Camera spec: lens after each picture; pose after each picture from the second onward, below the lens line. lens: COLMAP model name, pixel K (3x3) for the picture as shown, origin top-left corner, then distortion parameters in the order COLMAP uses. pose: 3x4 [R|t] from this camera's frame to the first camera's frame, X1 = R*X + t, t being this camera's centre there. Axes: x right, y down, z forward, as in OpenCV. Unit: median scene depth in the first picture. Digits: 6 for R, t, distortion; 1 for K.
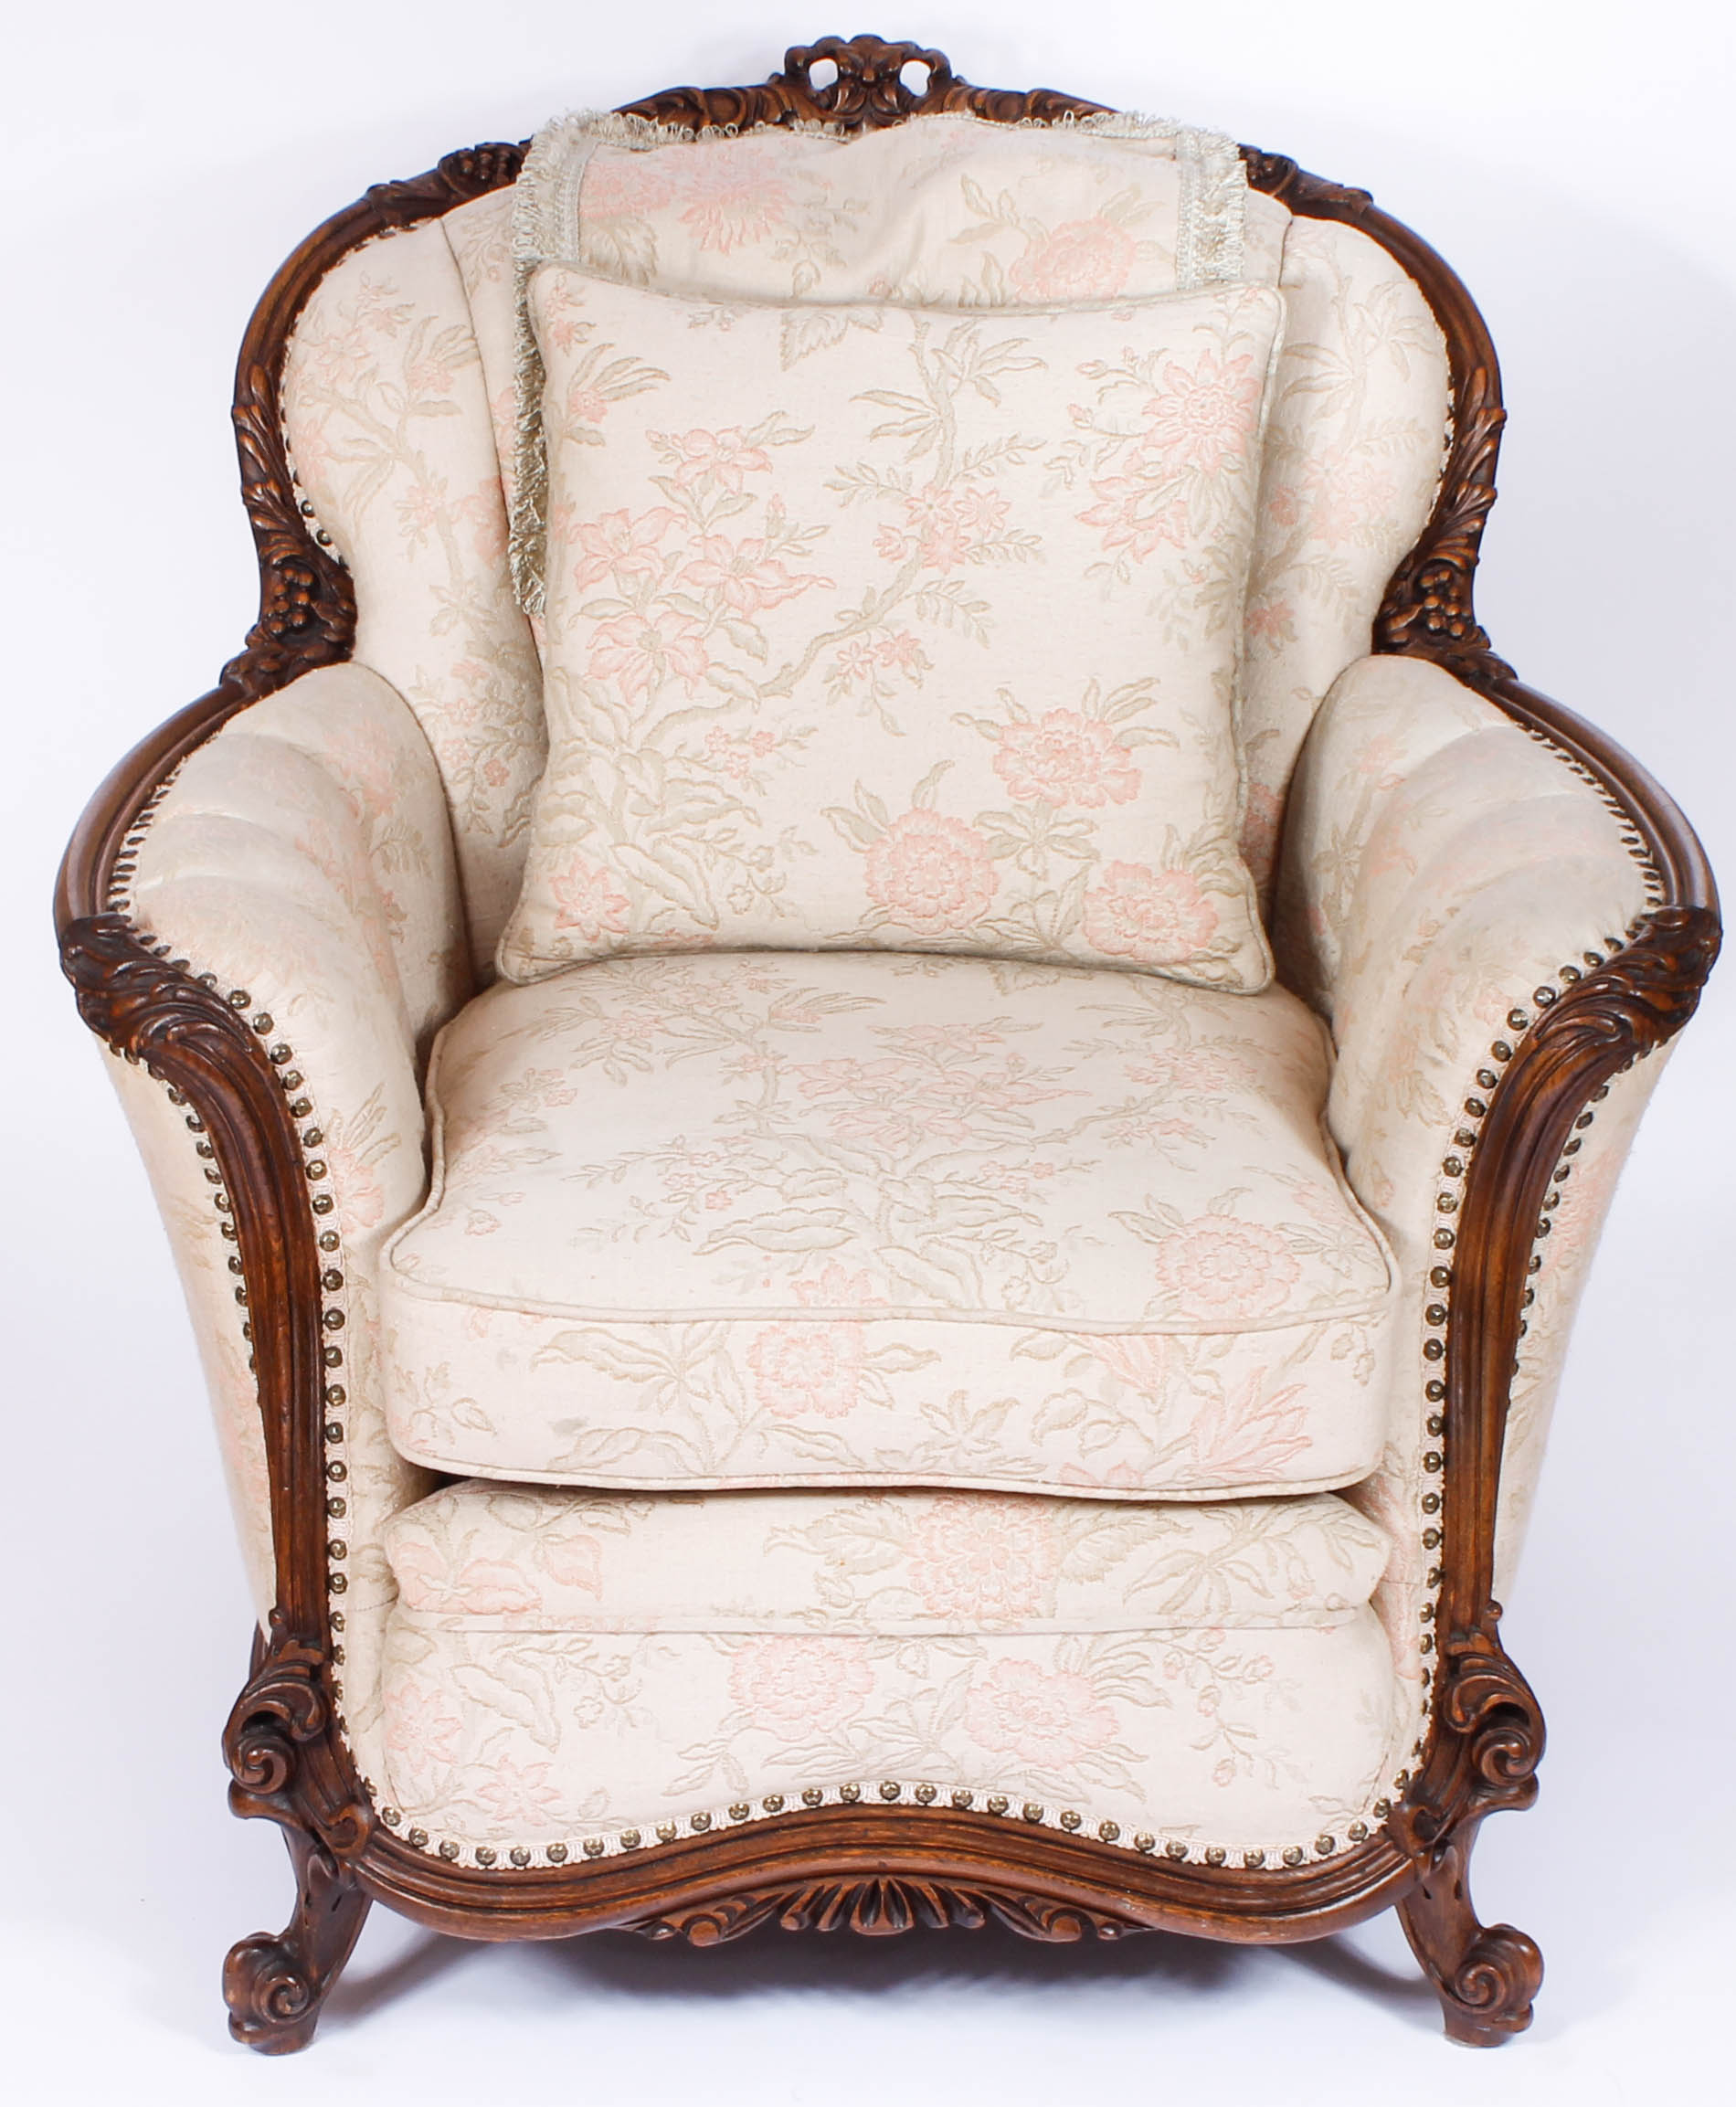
lens RADIAL K [[4771.7, 0, 671.0], [0, 4771.7, 1093.8], [0, 0, 1]] dist [-0.105202, 0.057227]
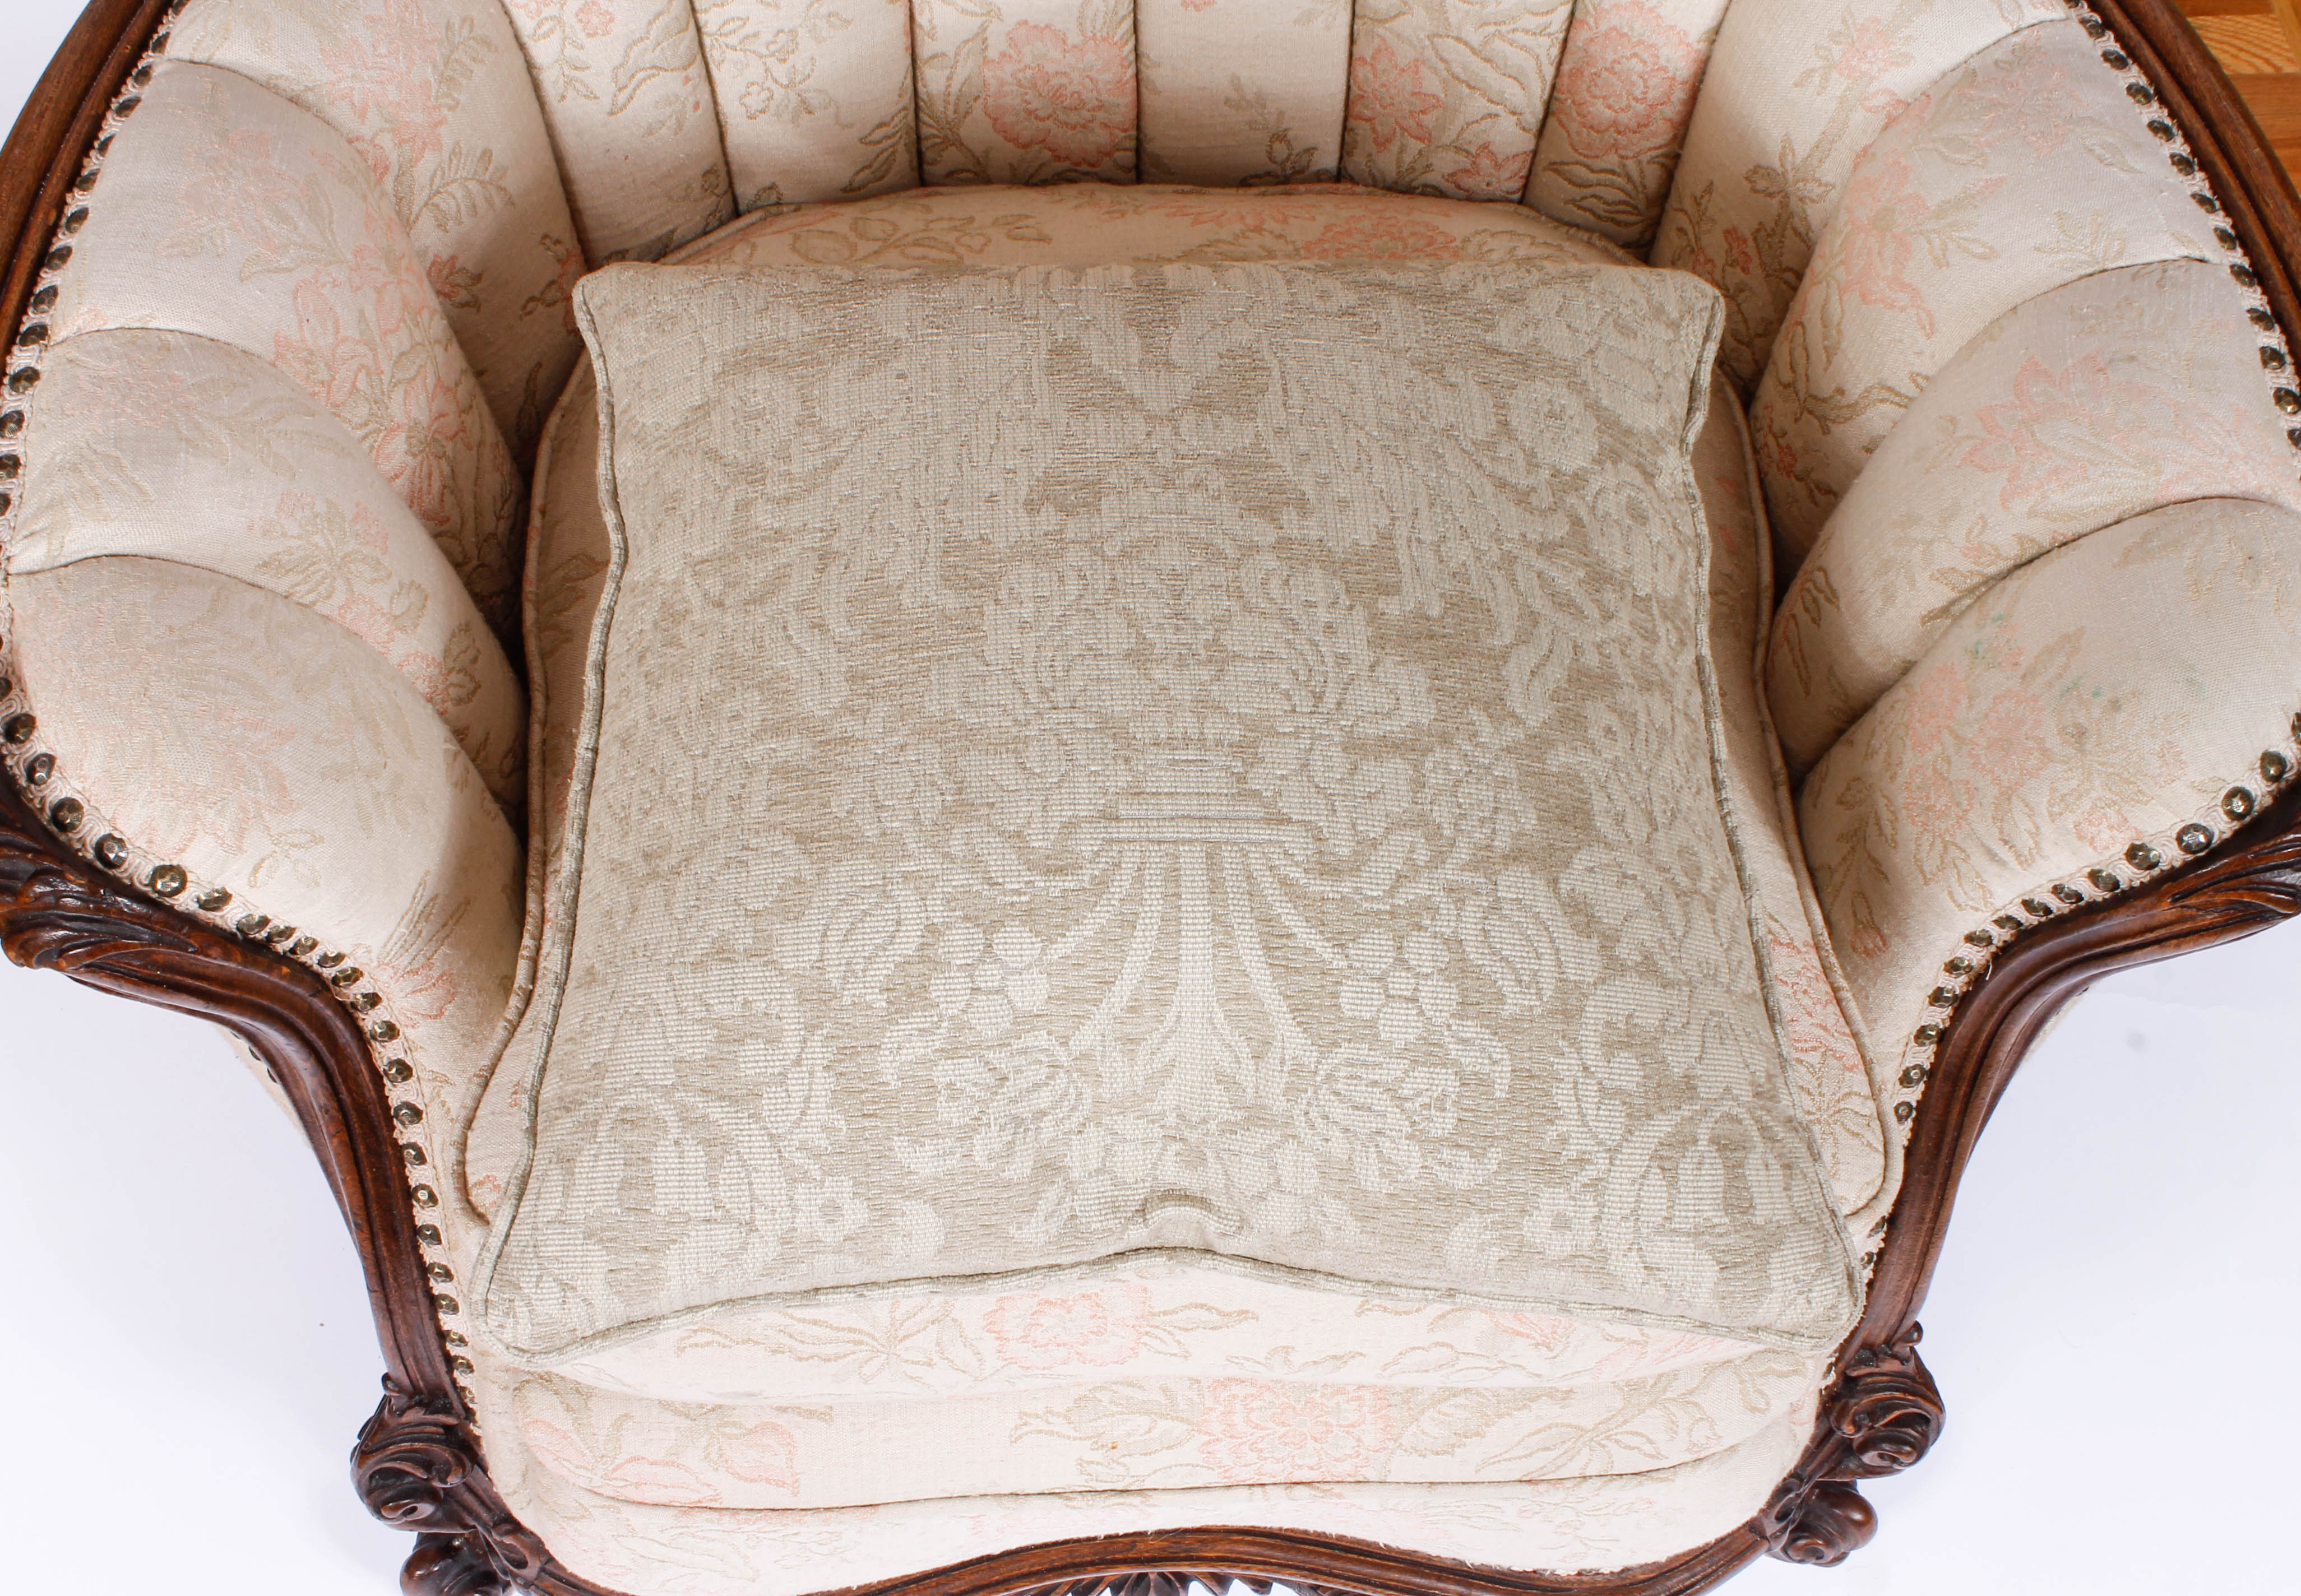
lens RADIAL K [[2744.8, 0, 1111.8], [0, 2744.8, 844.7], [0, 0, 1]] dist [-0.120102, 0.161156]
pose [[0.997727, -0.033783, 0.058301, 0.012041], [-0.006438, 0.813475, 0.581564, -0.208214], [-0.067073, -0.580618, 0.811409, 0.627636]]
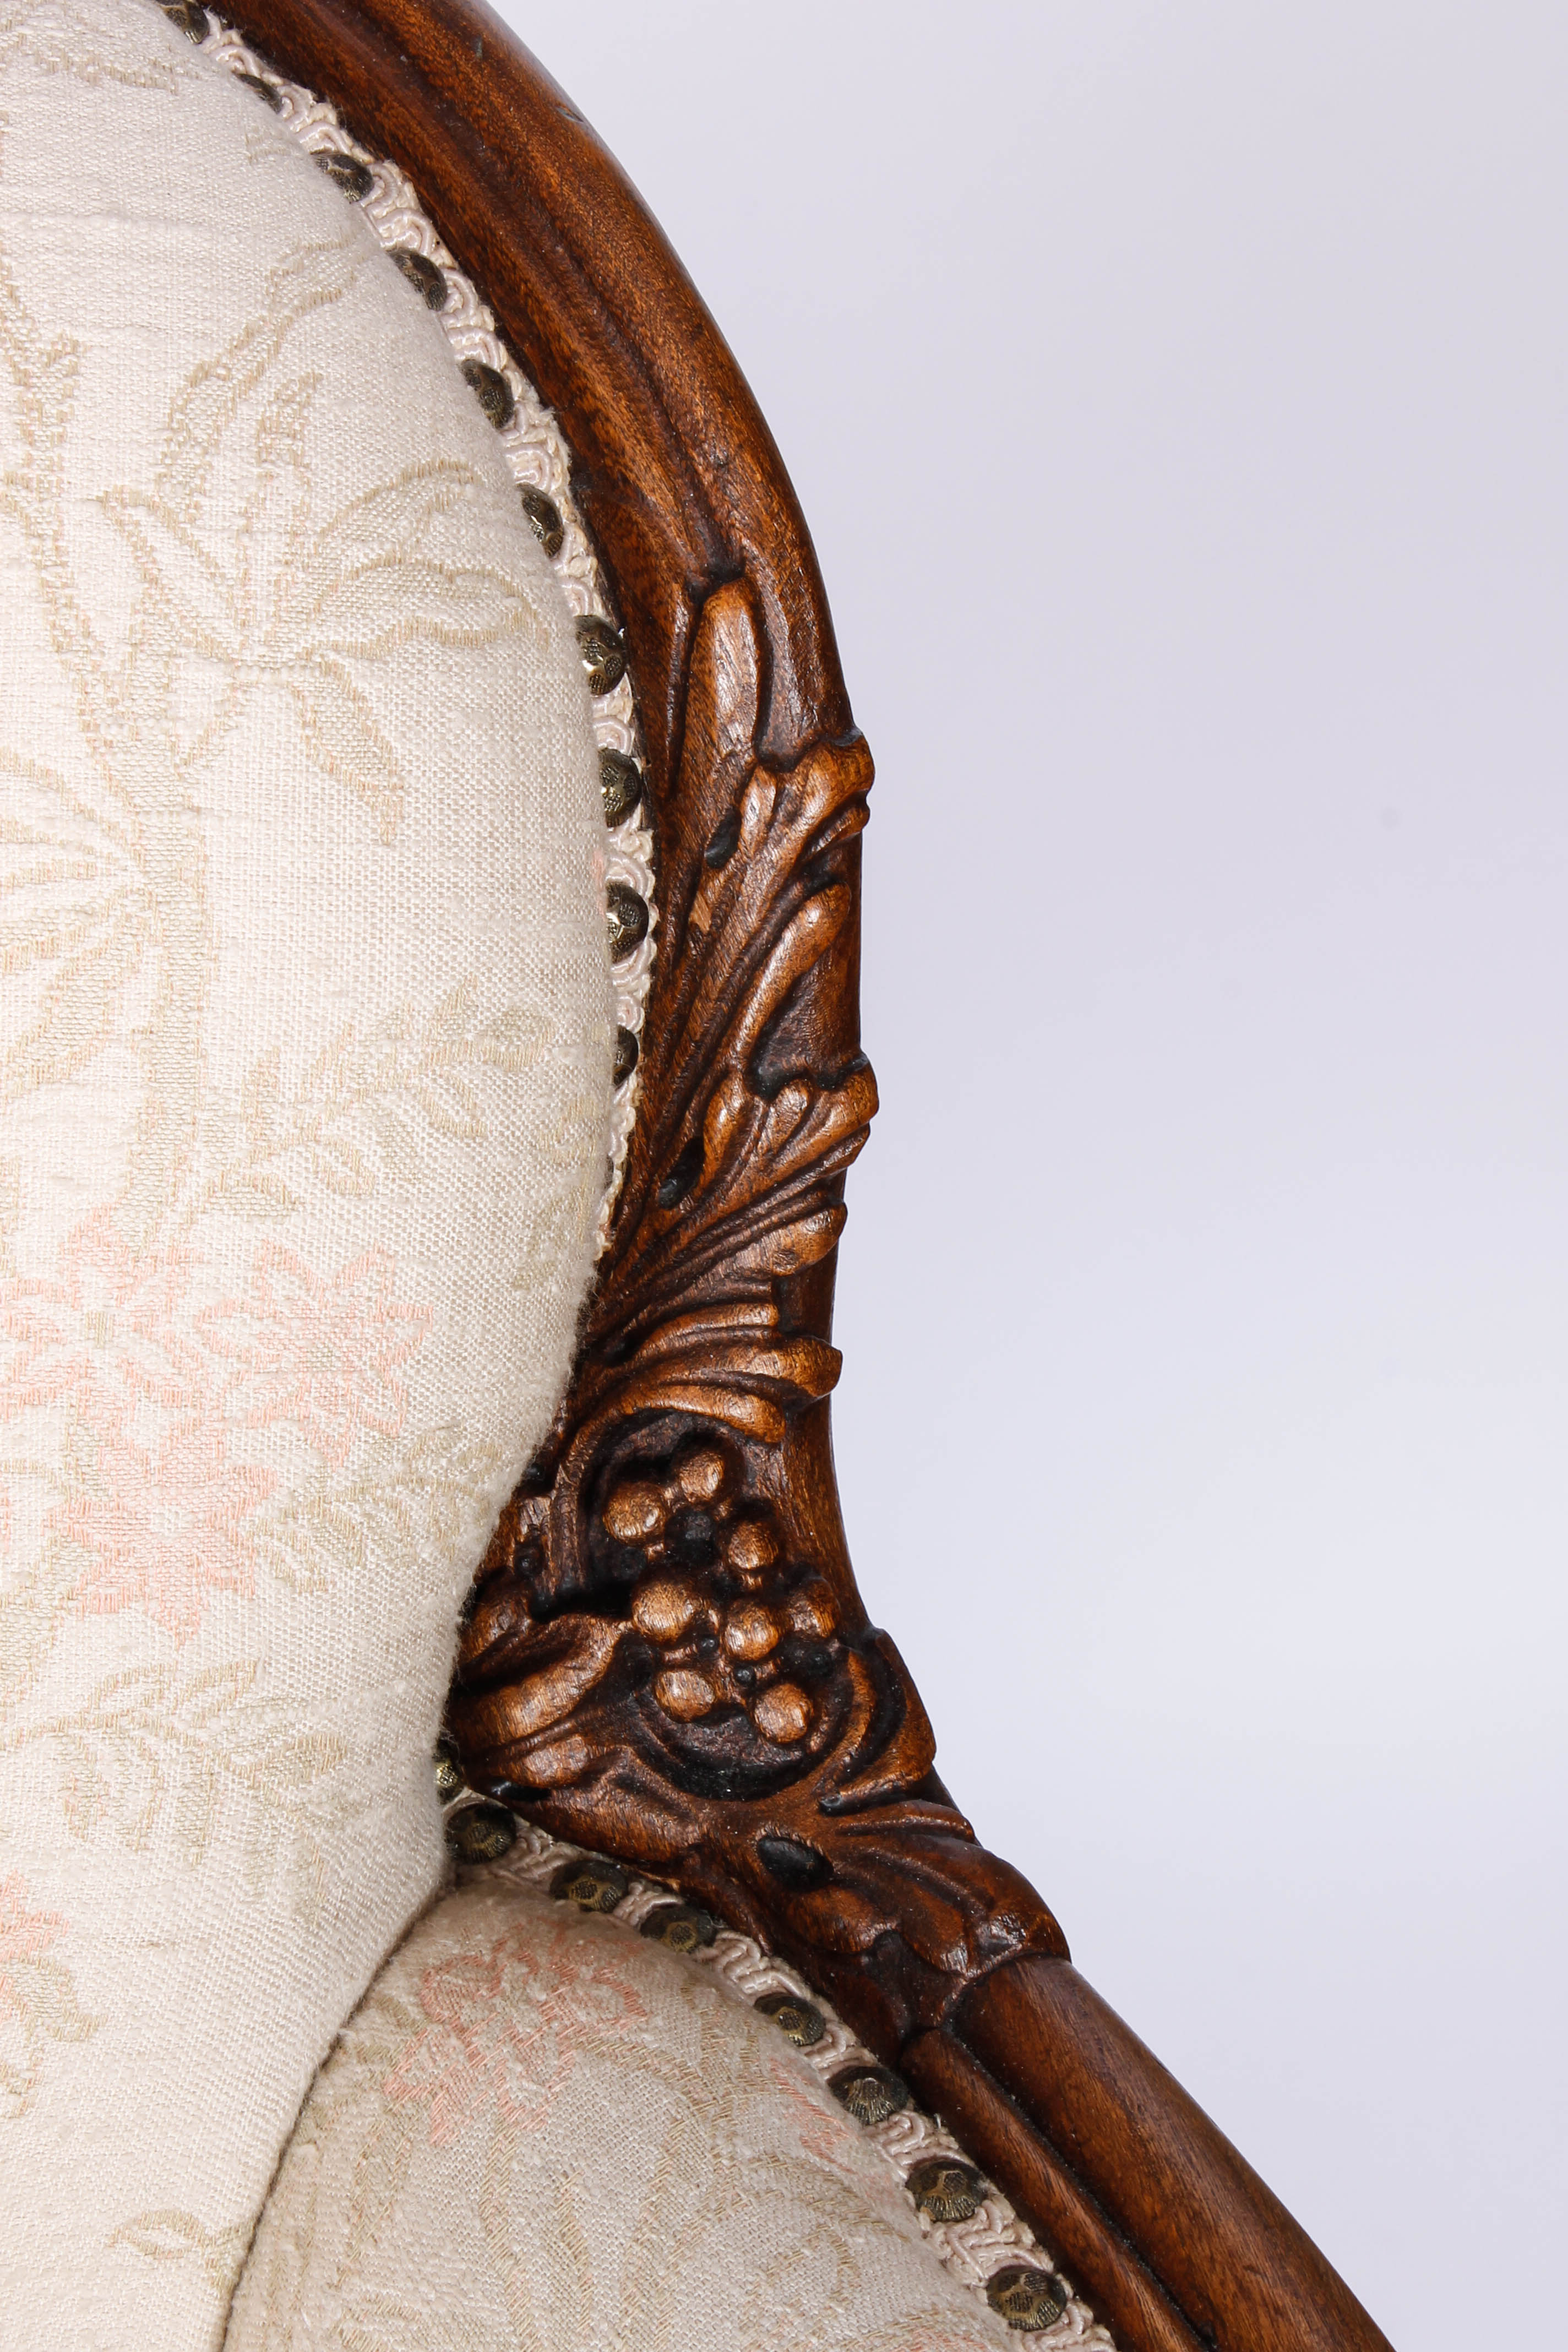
lens RADIAL K [[5684.6, 0, 784.0], [0, 5684.6, 1176.0], [0, 0, 1]] dist [0.063185, 0.337098]
pose [[0.981852, -0.174518, 0.074232, 0.156382], [0.143602, 0.939806, 0.310069, -0.222866], [-0.123877, -0.293782, 0.947811, 0.773094]]
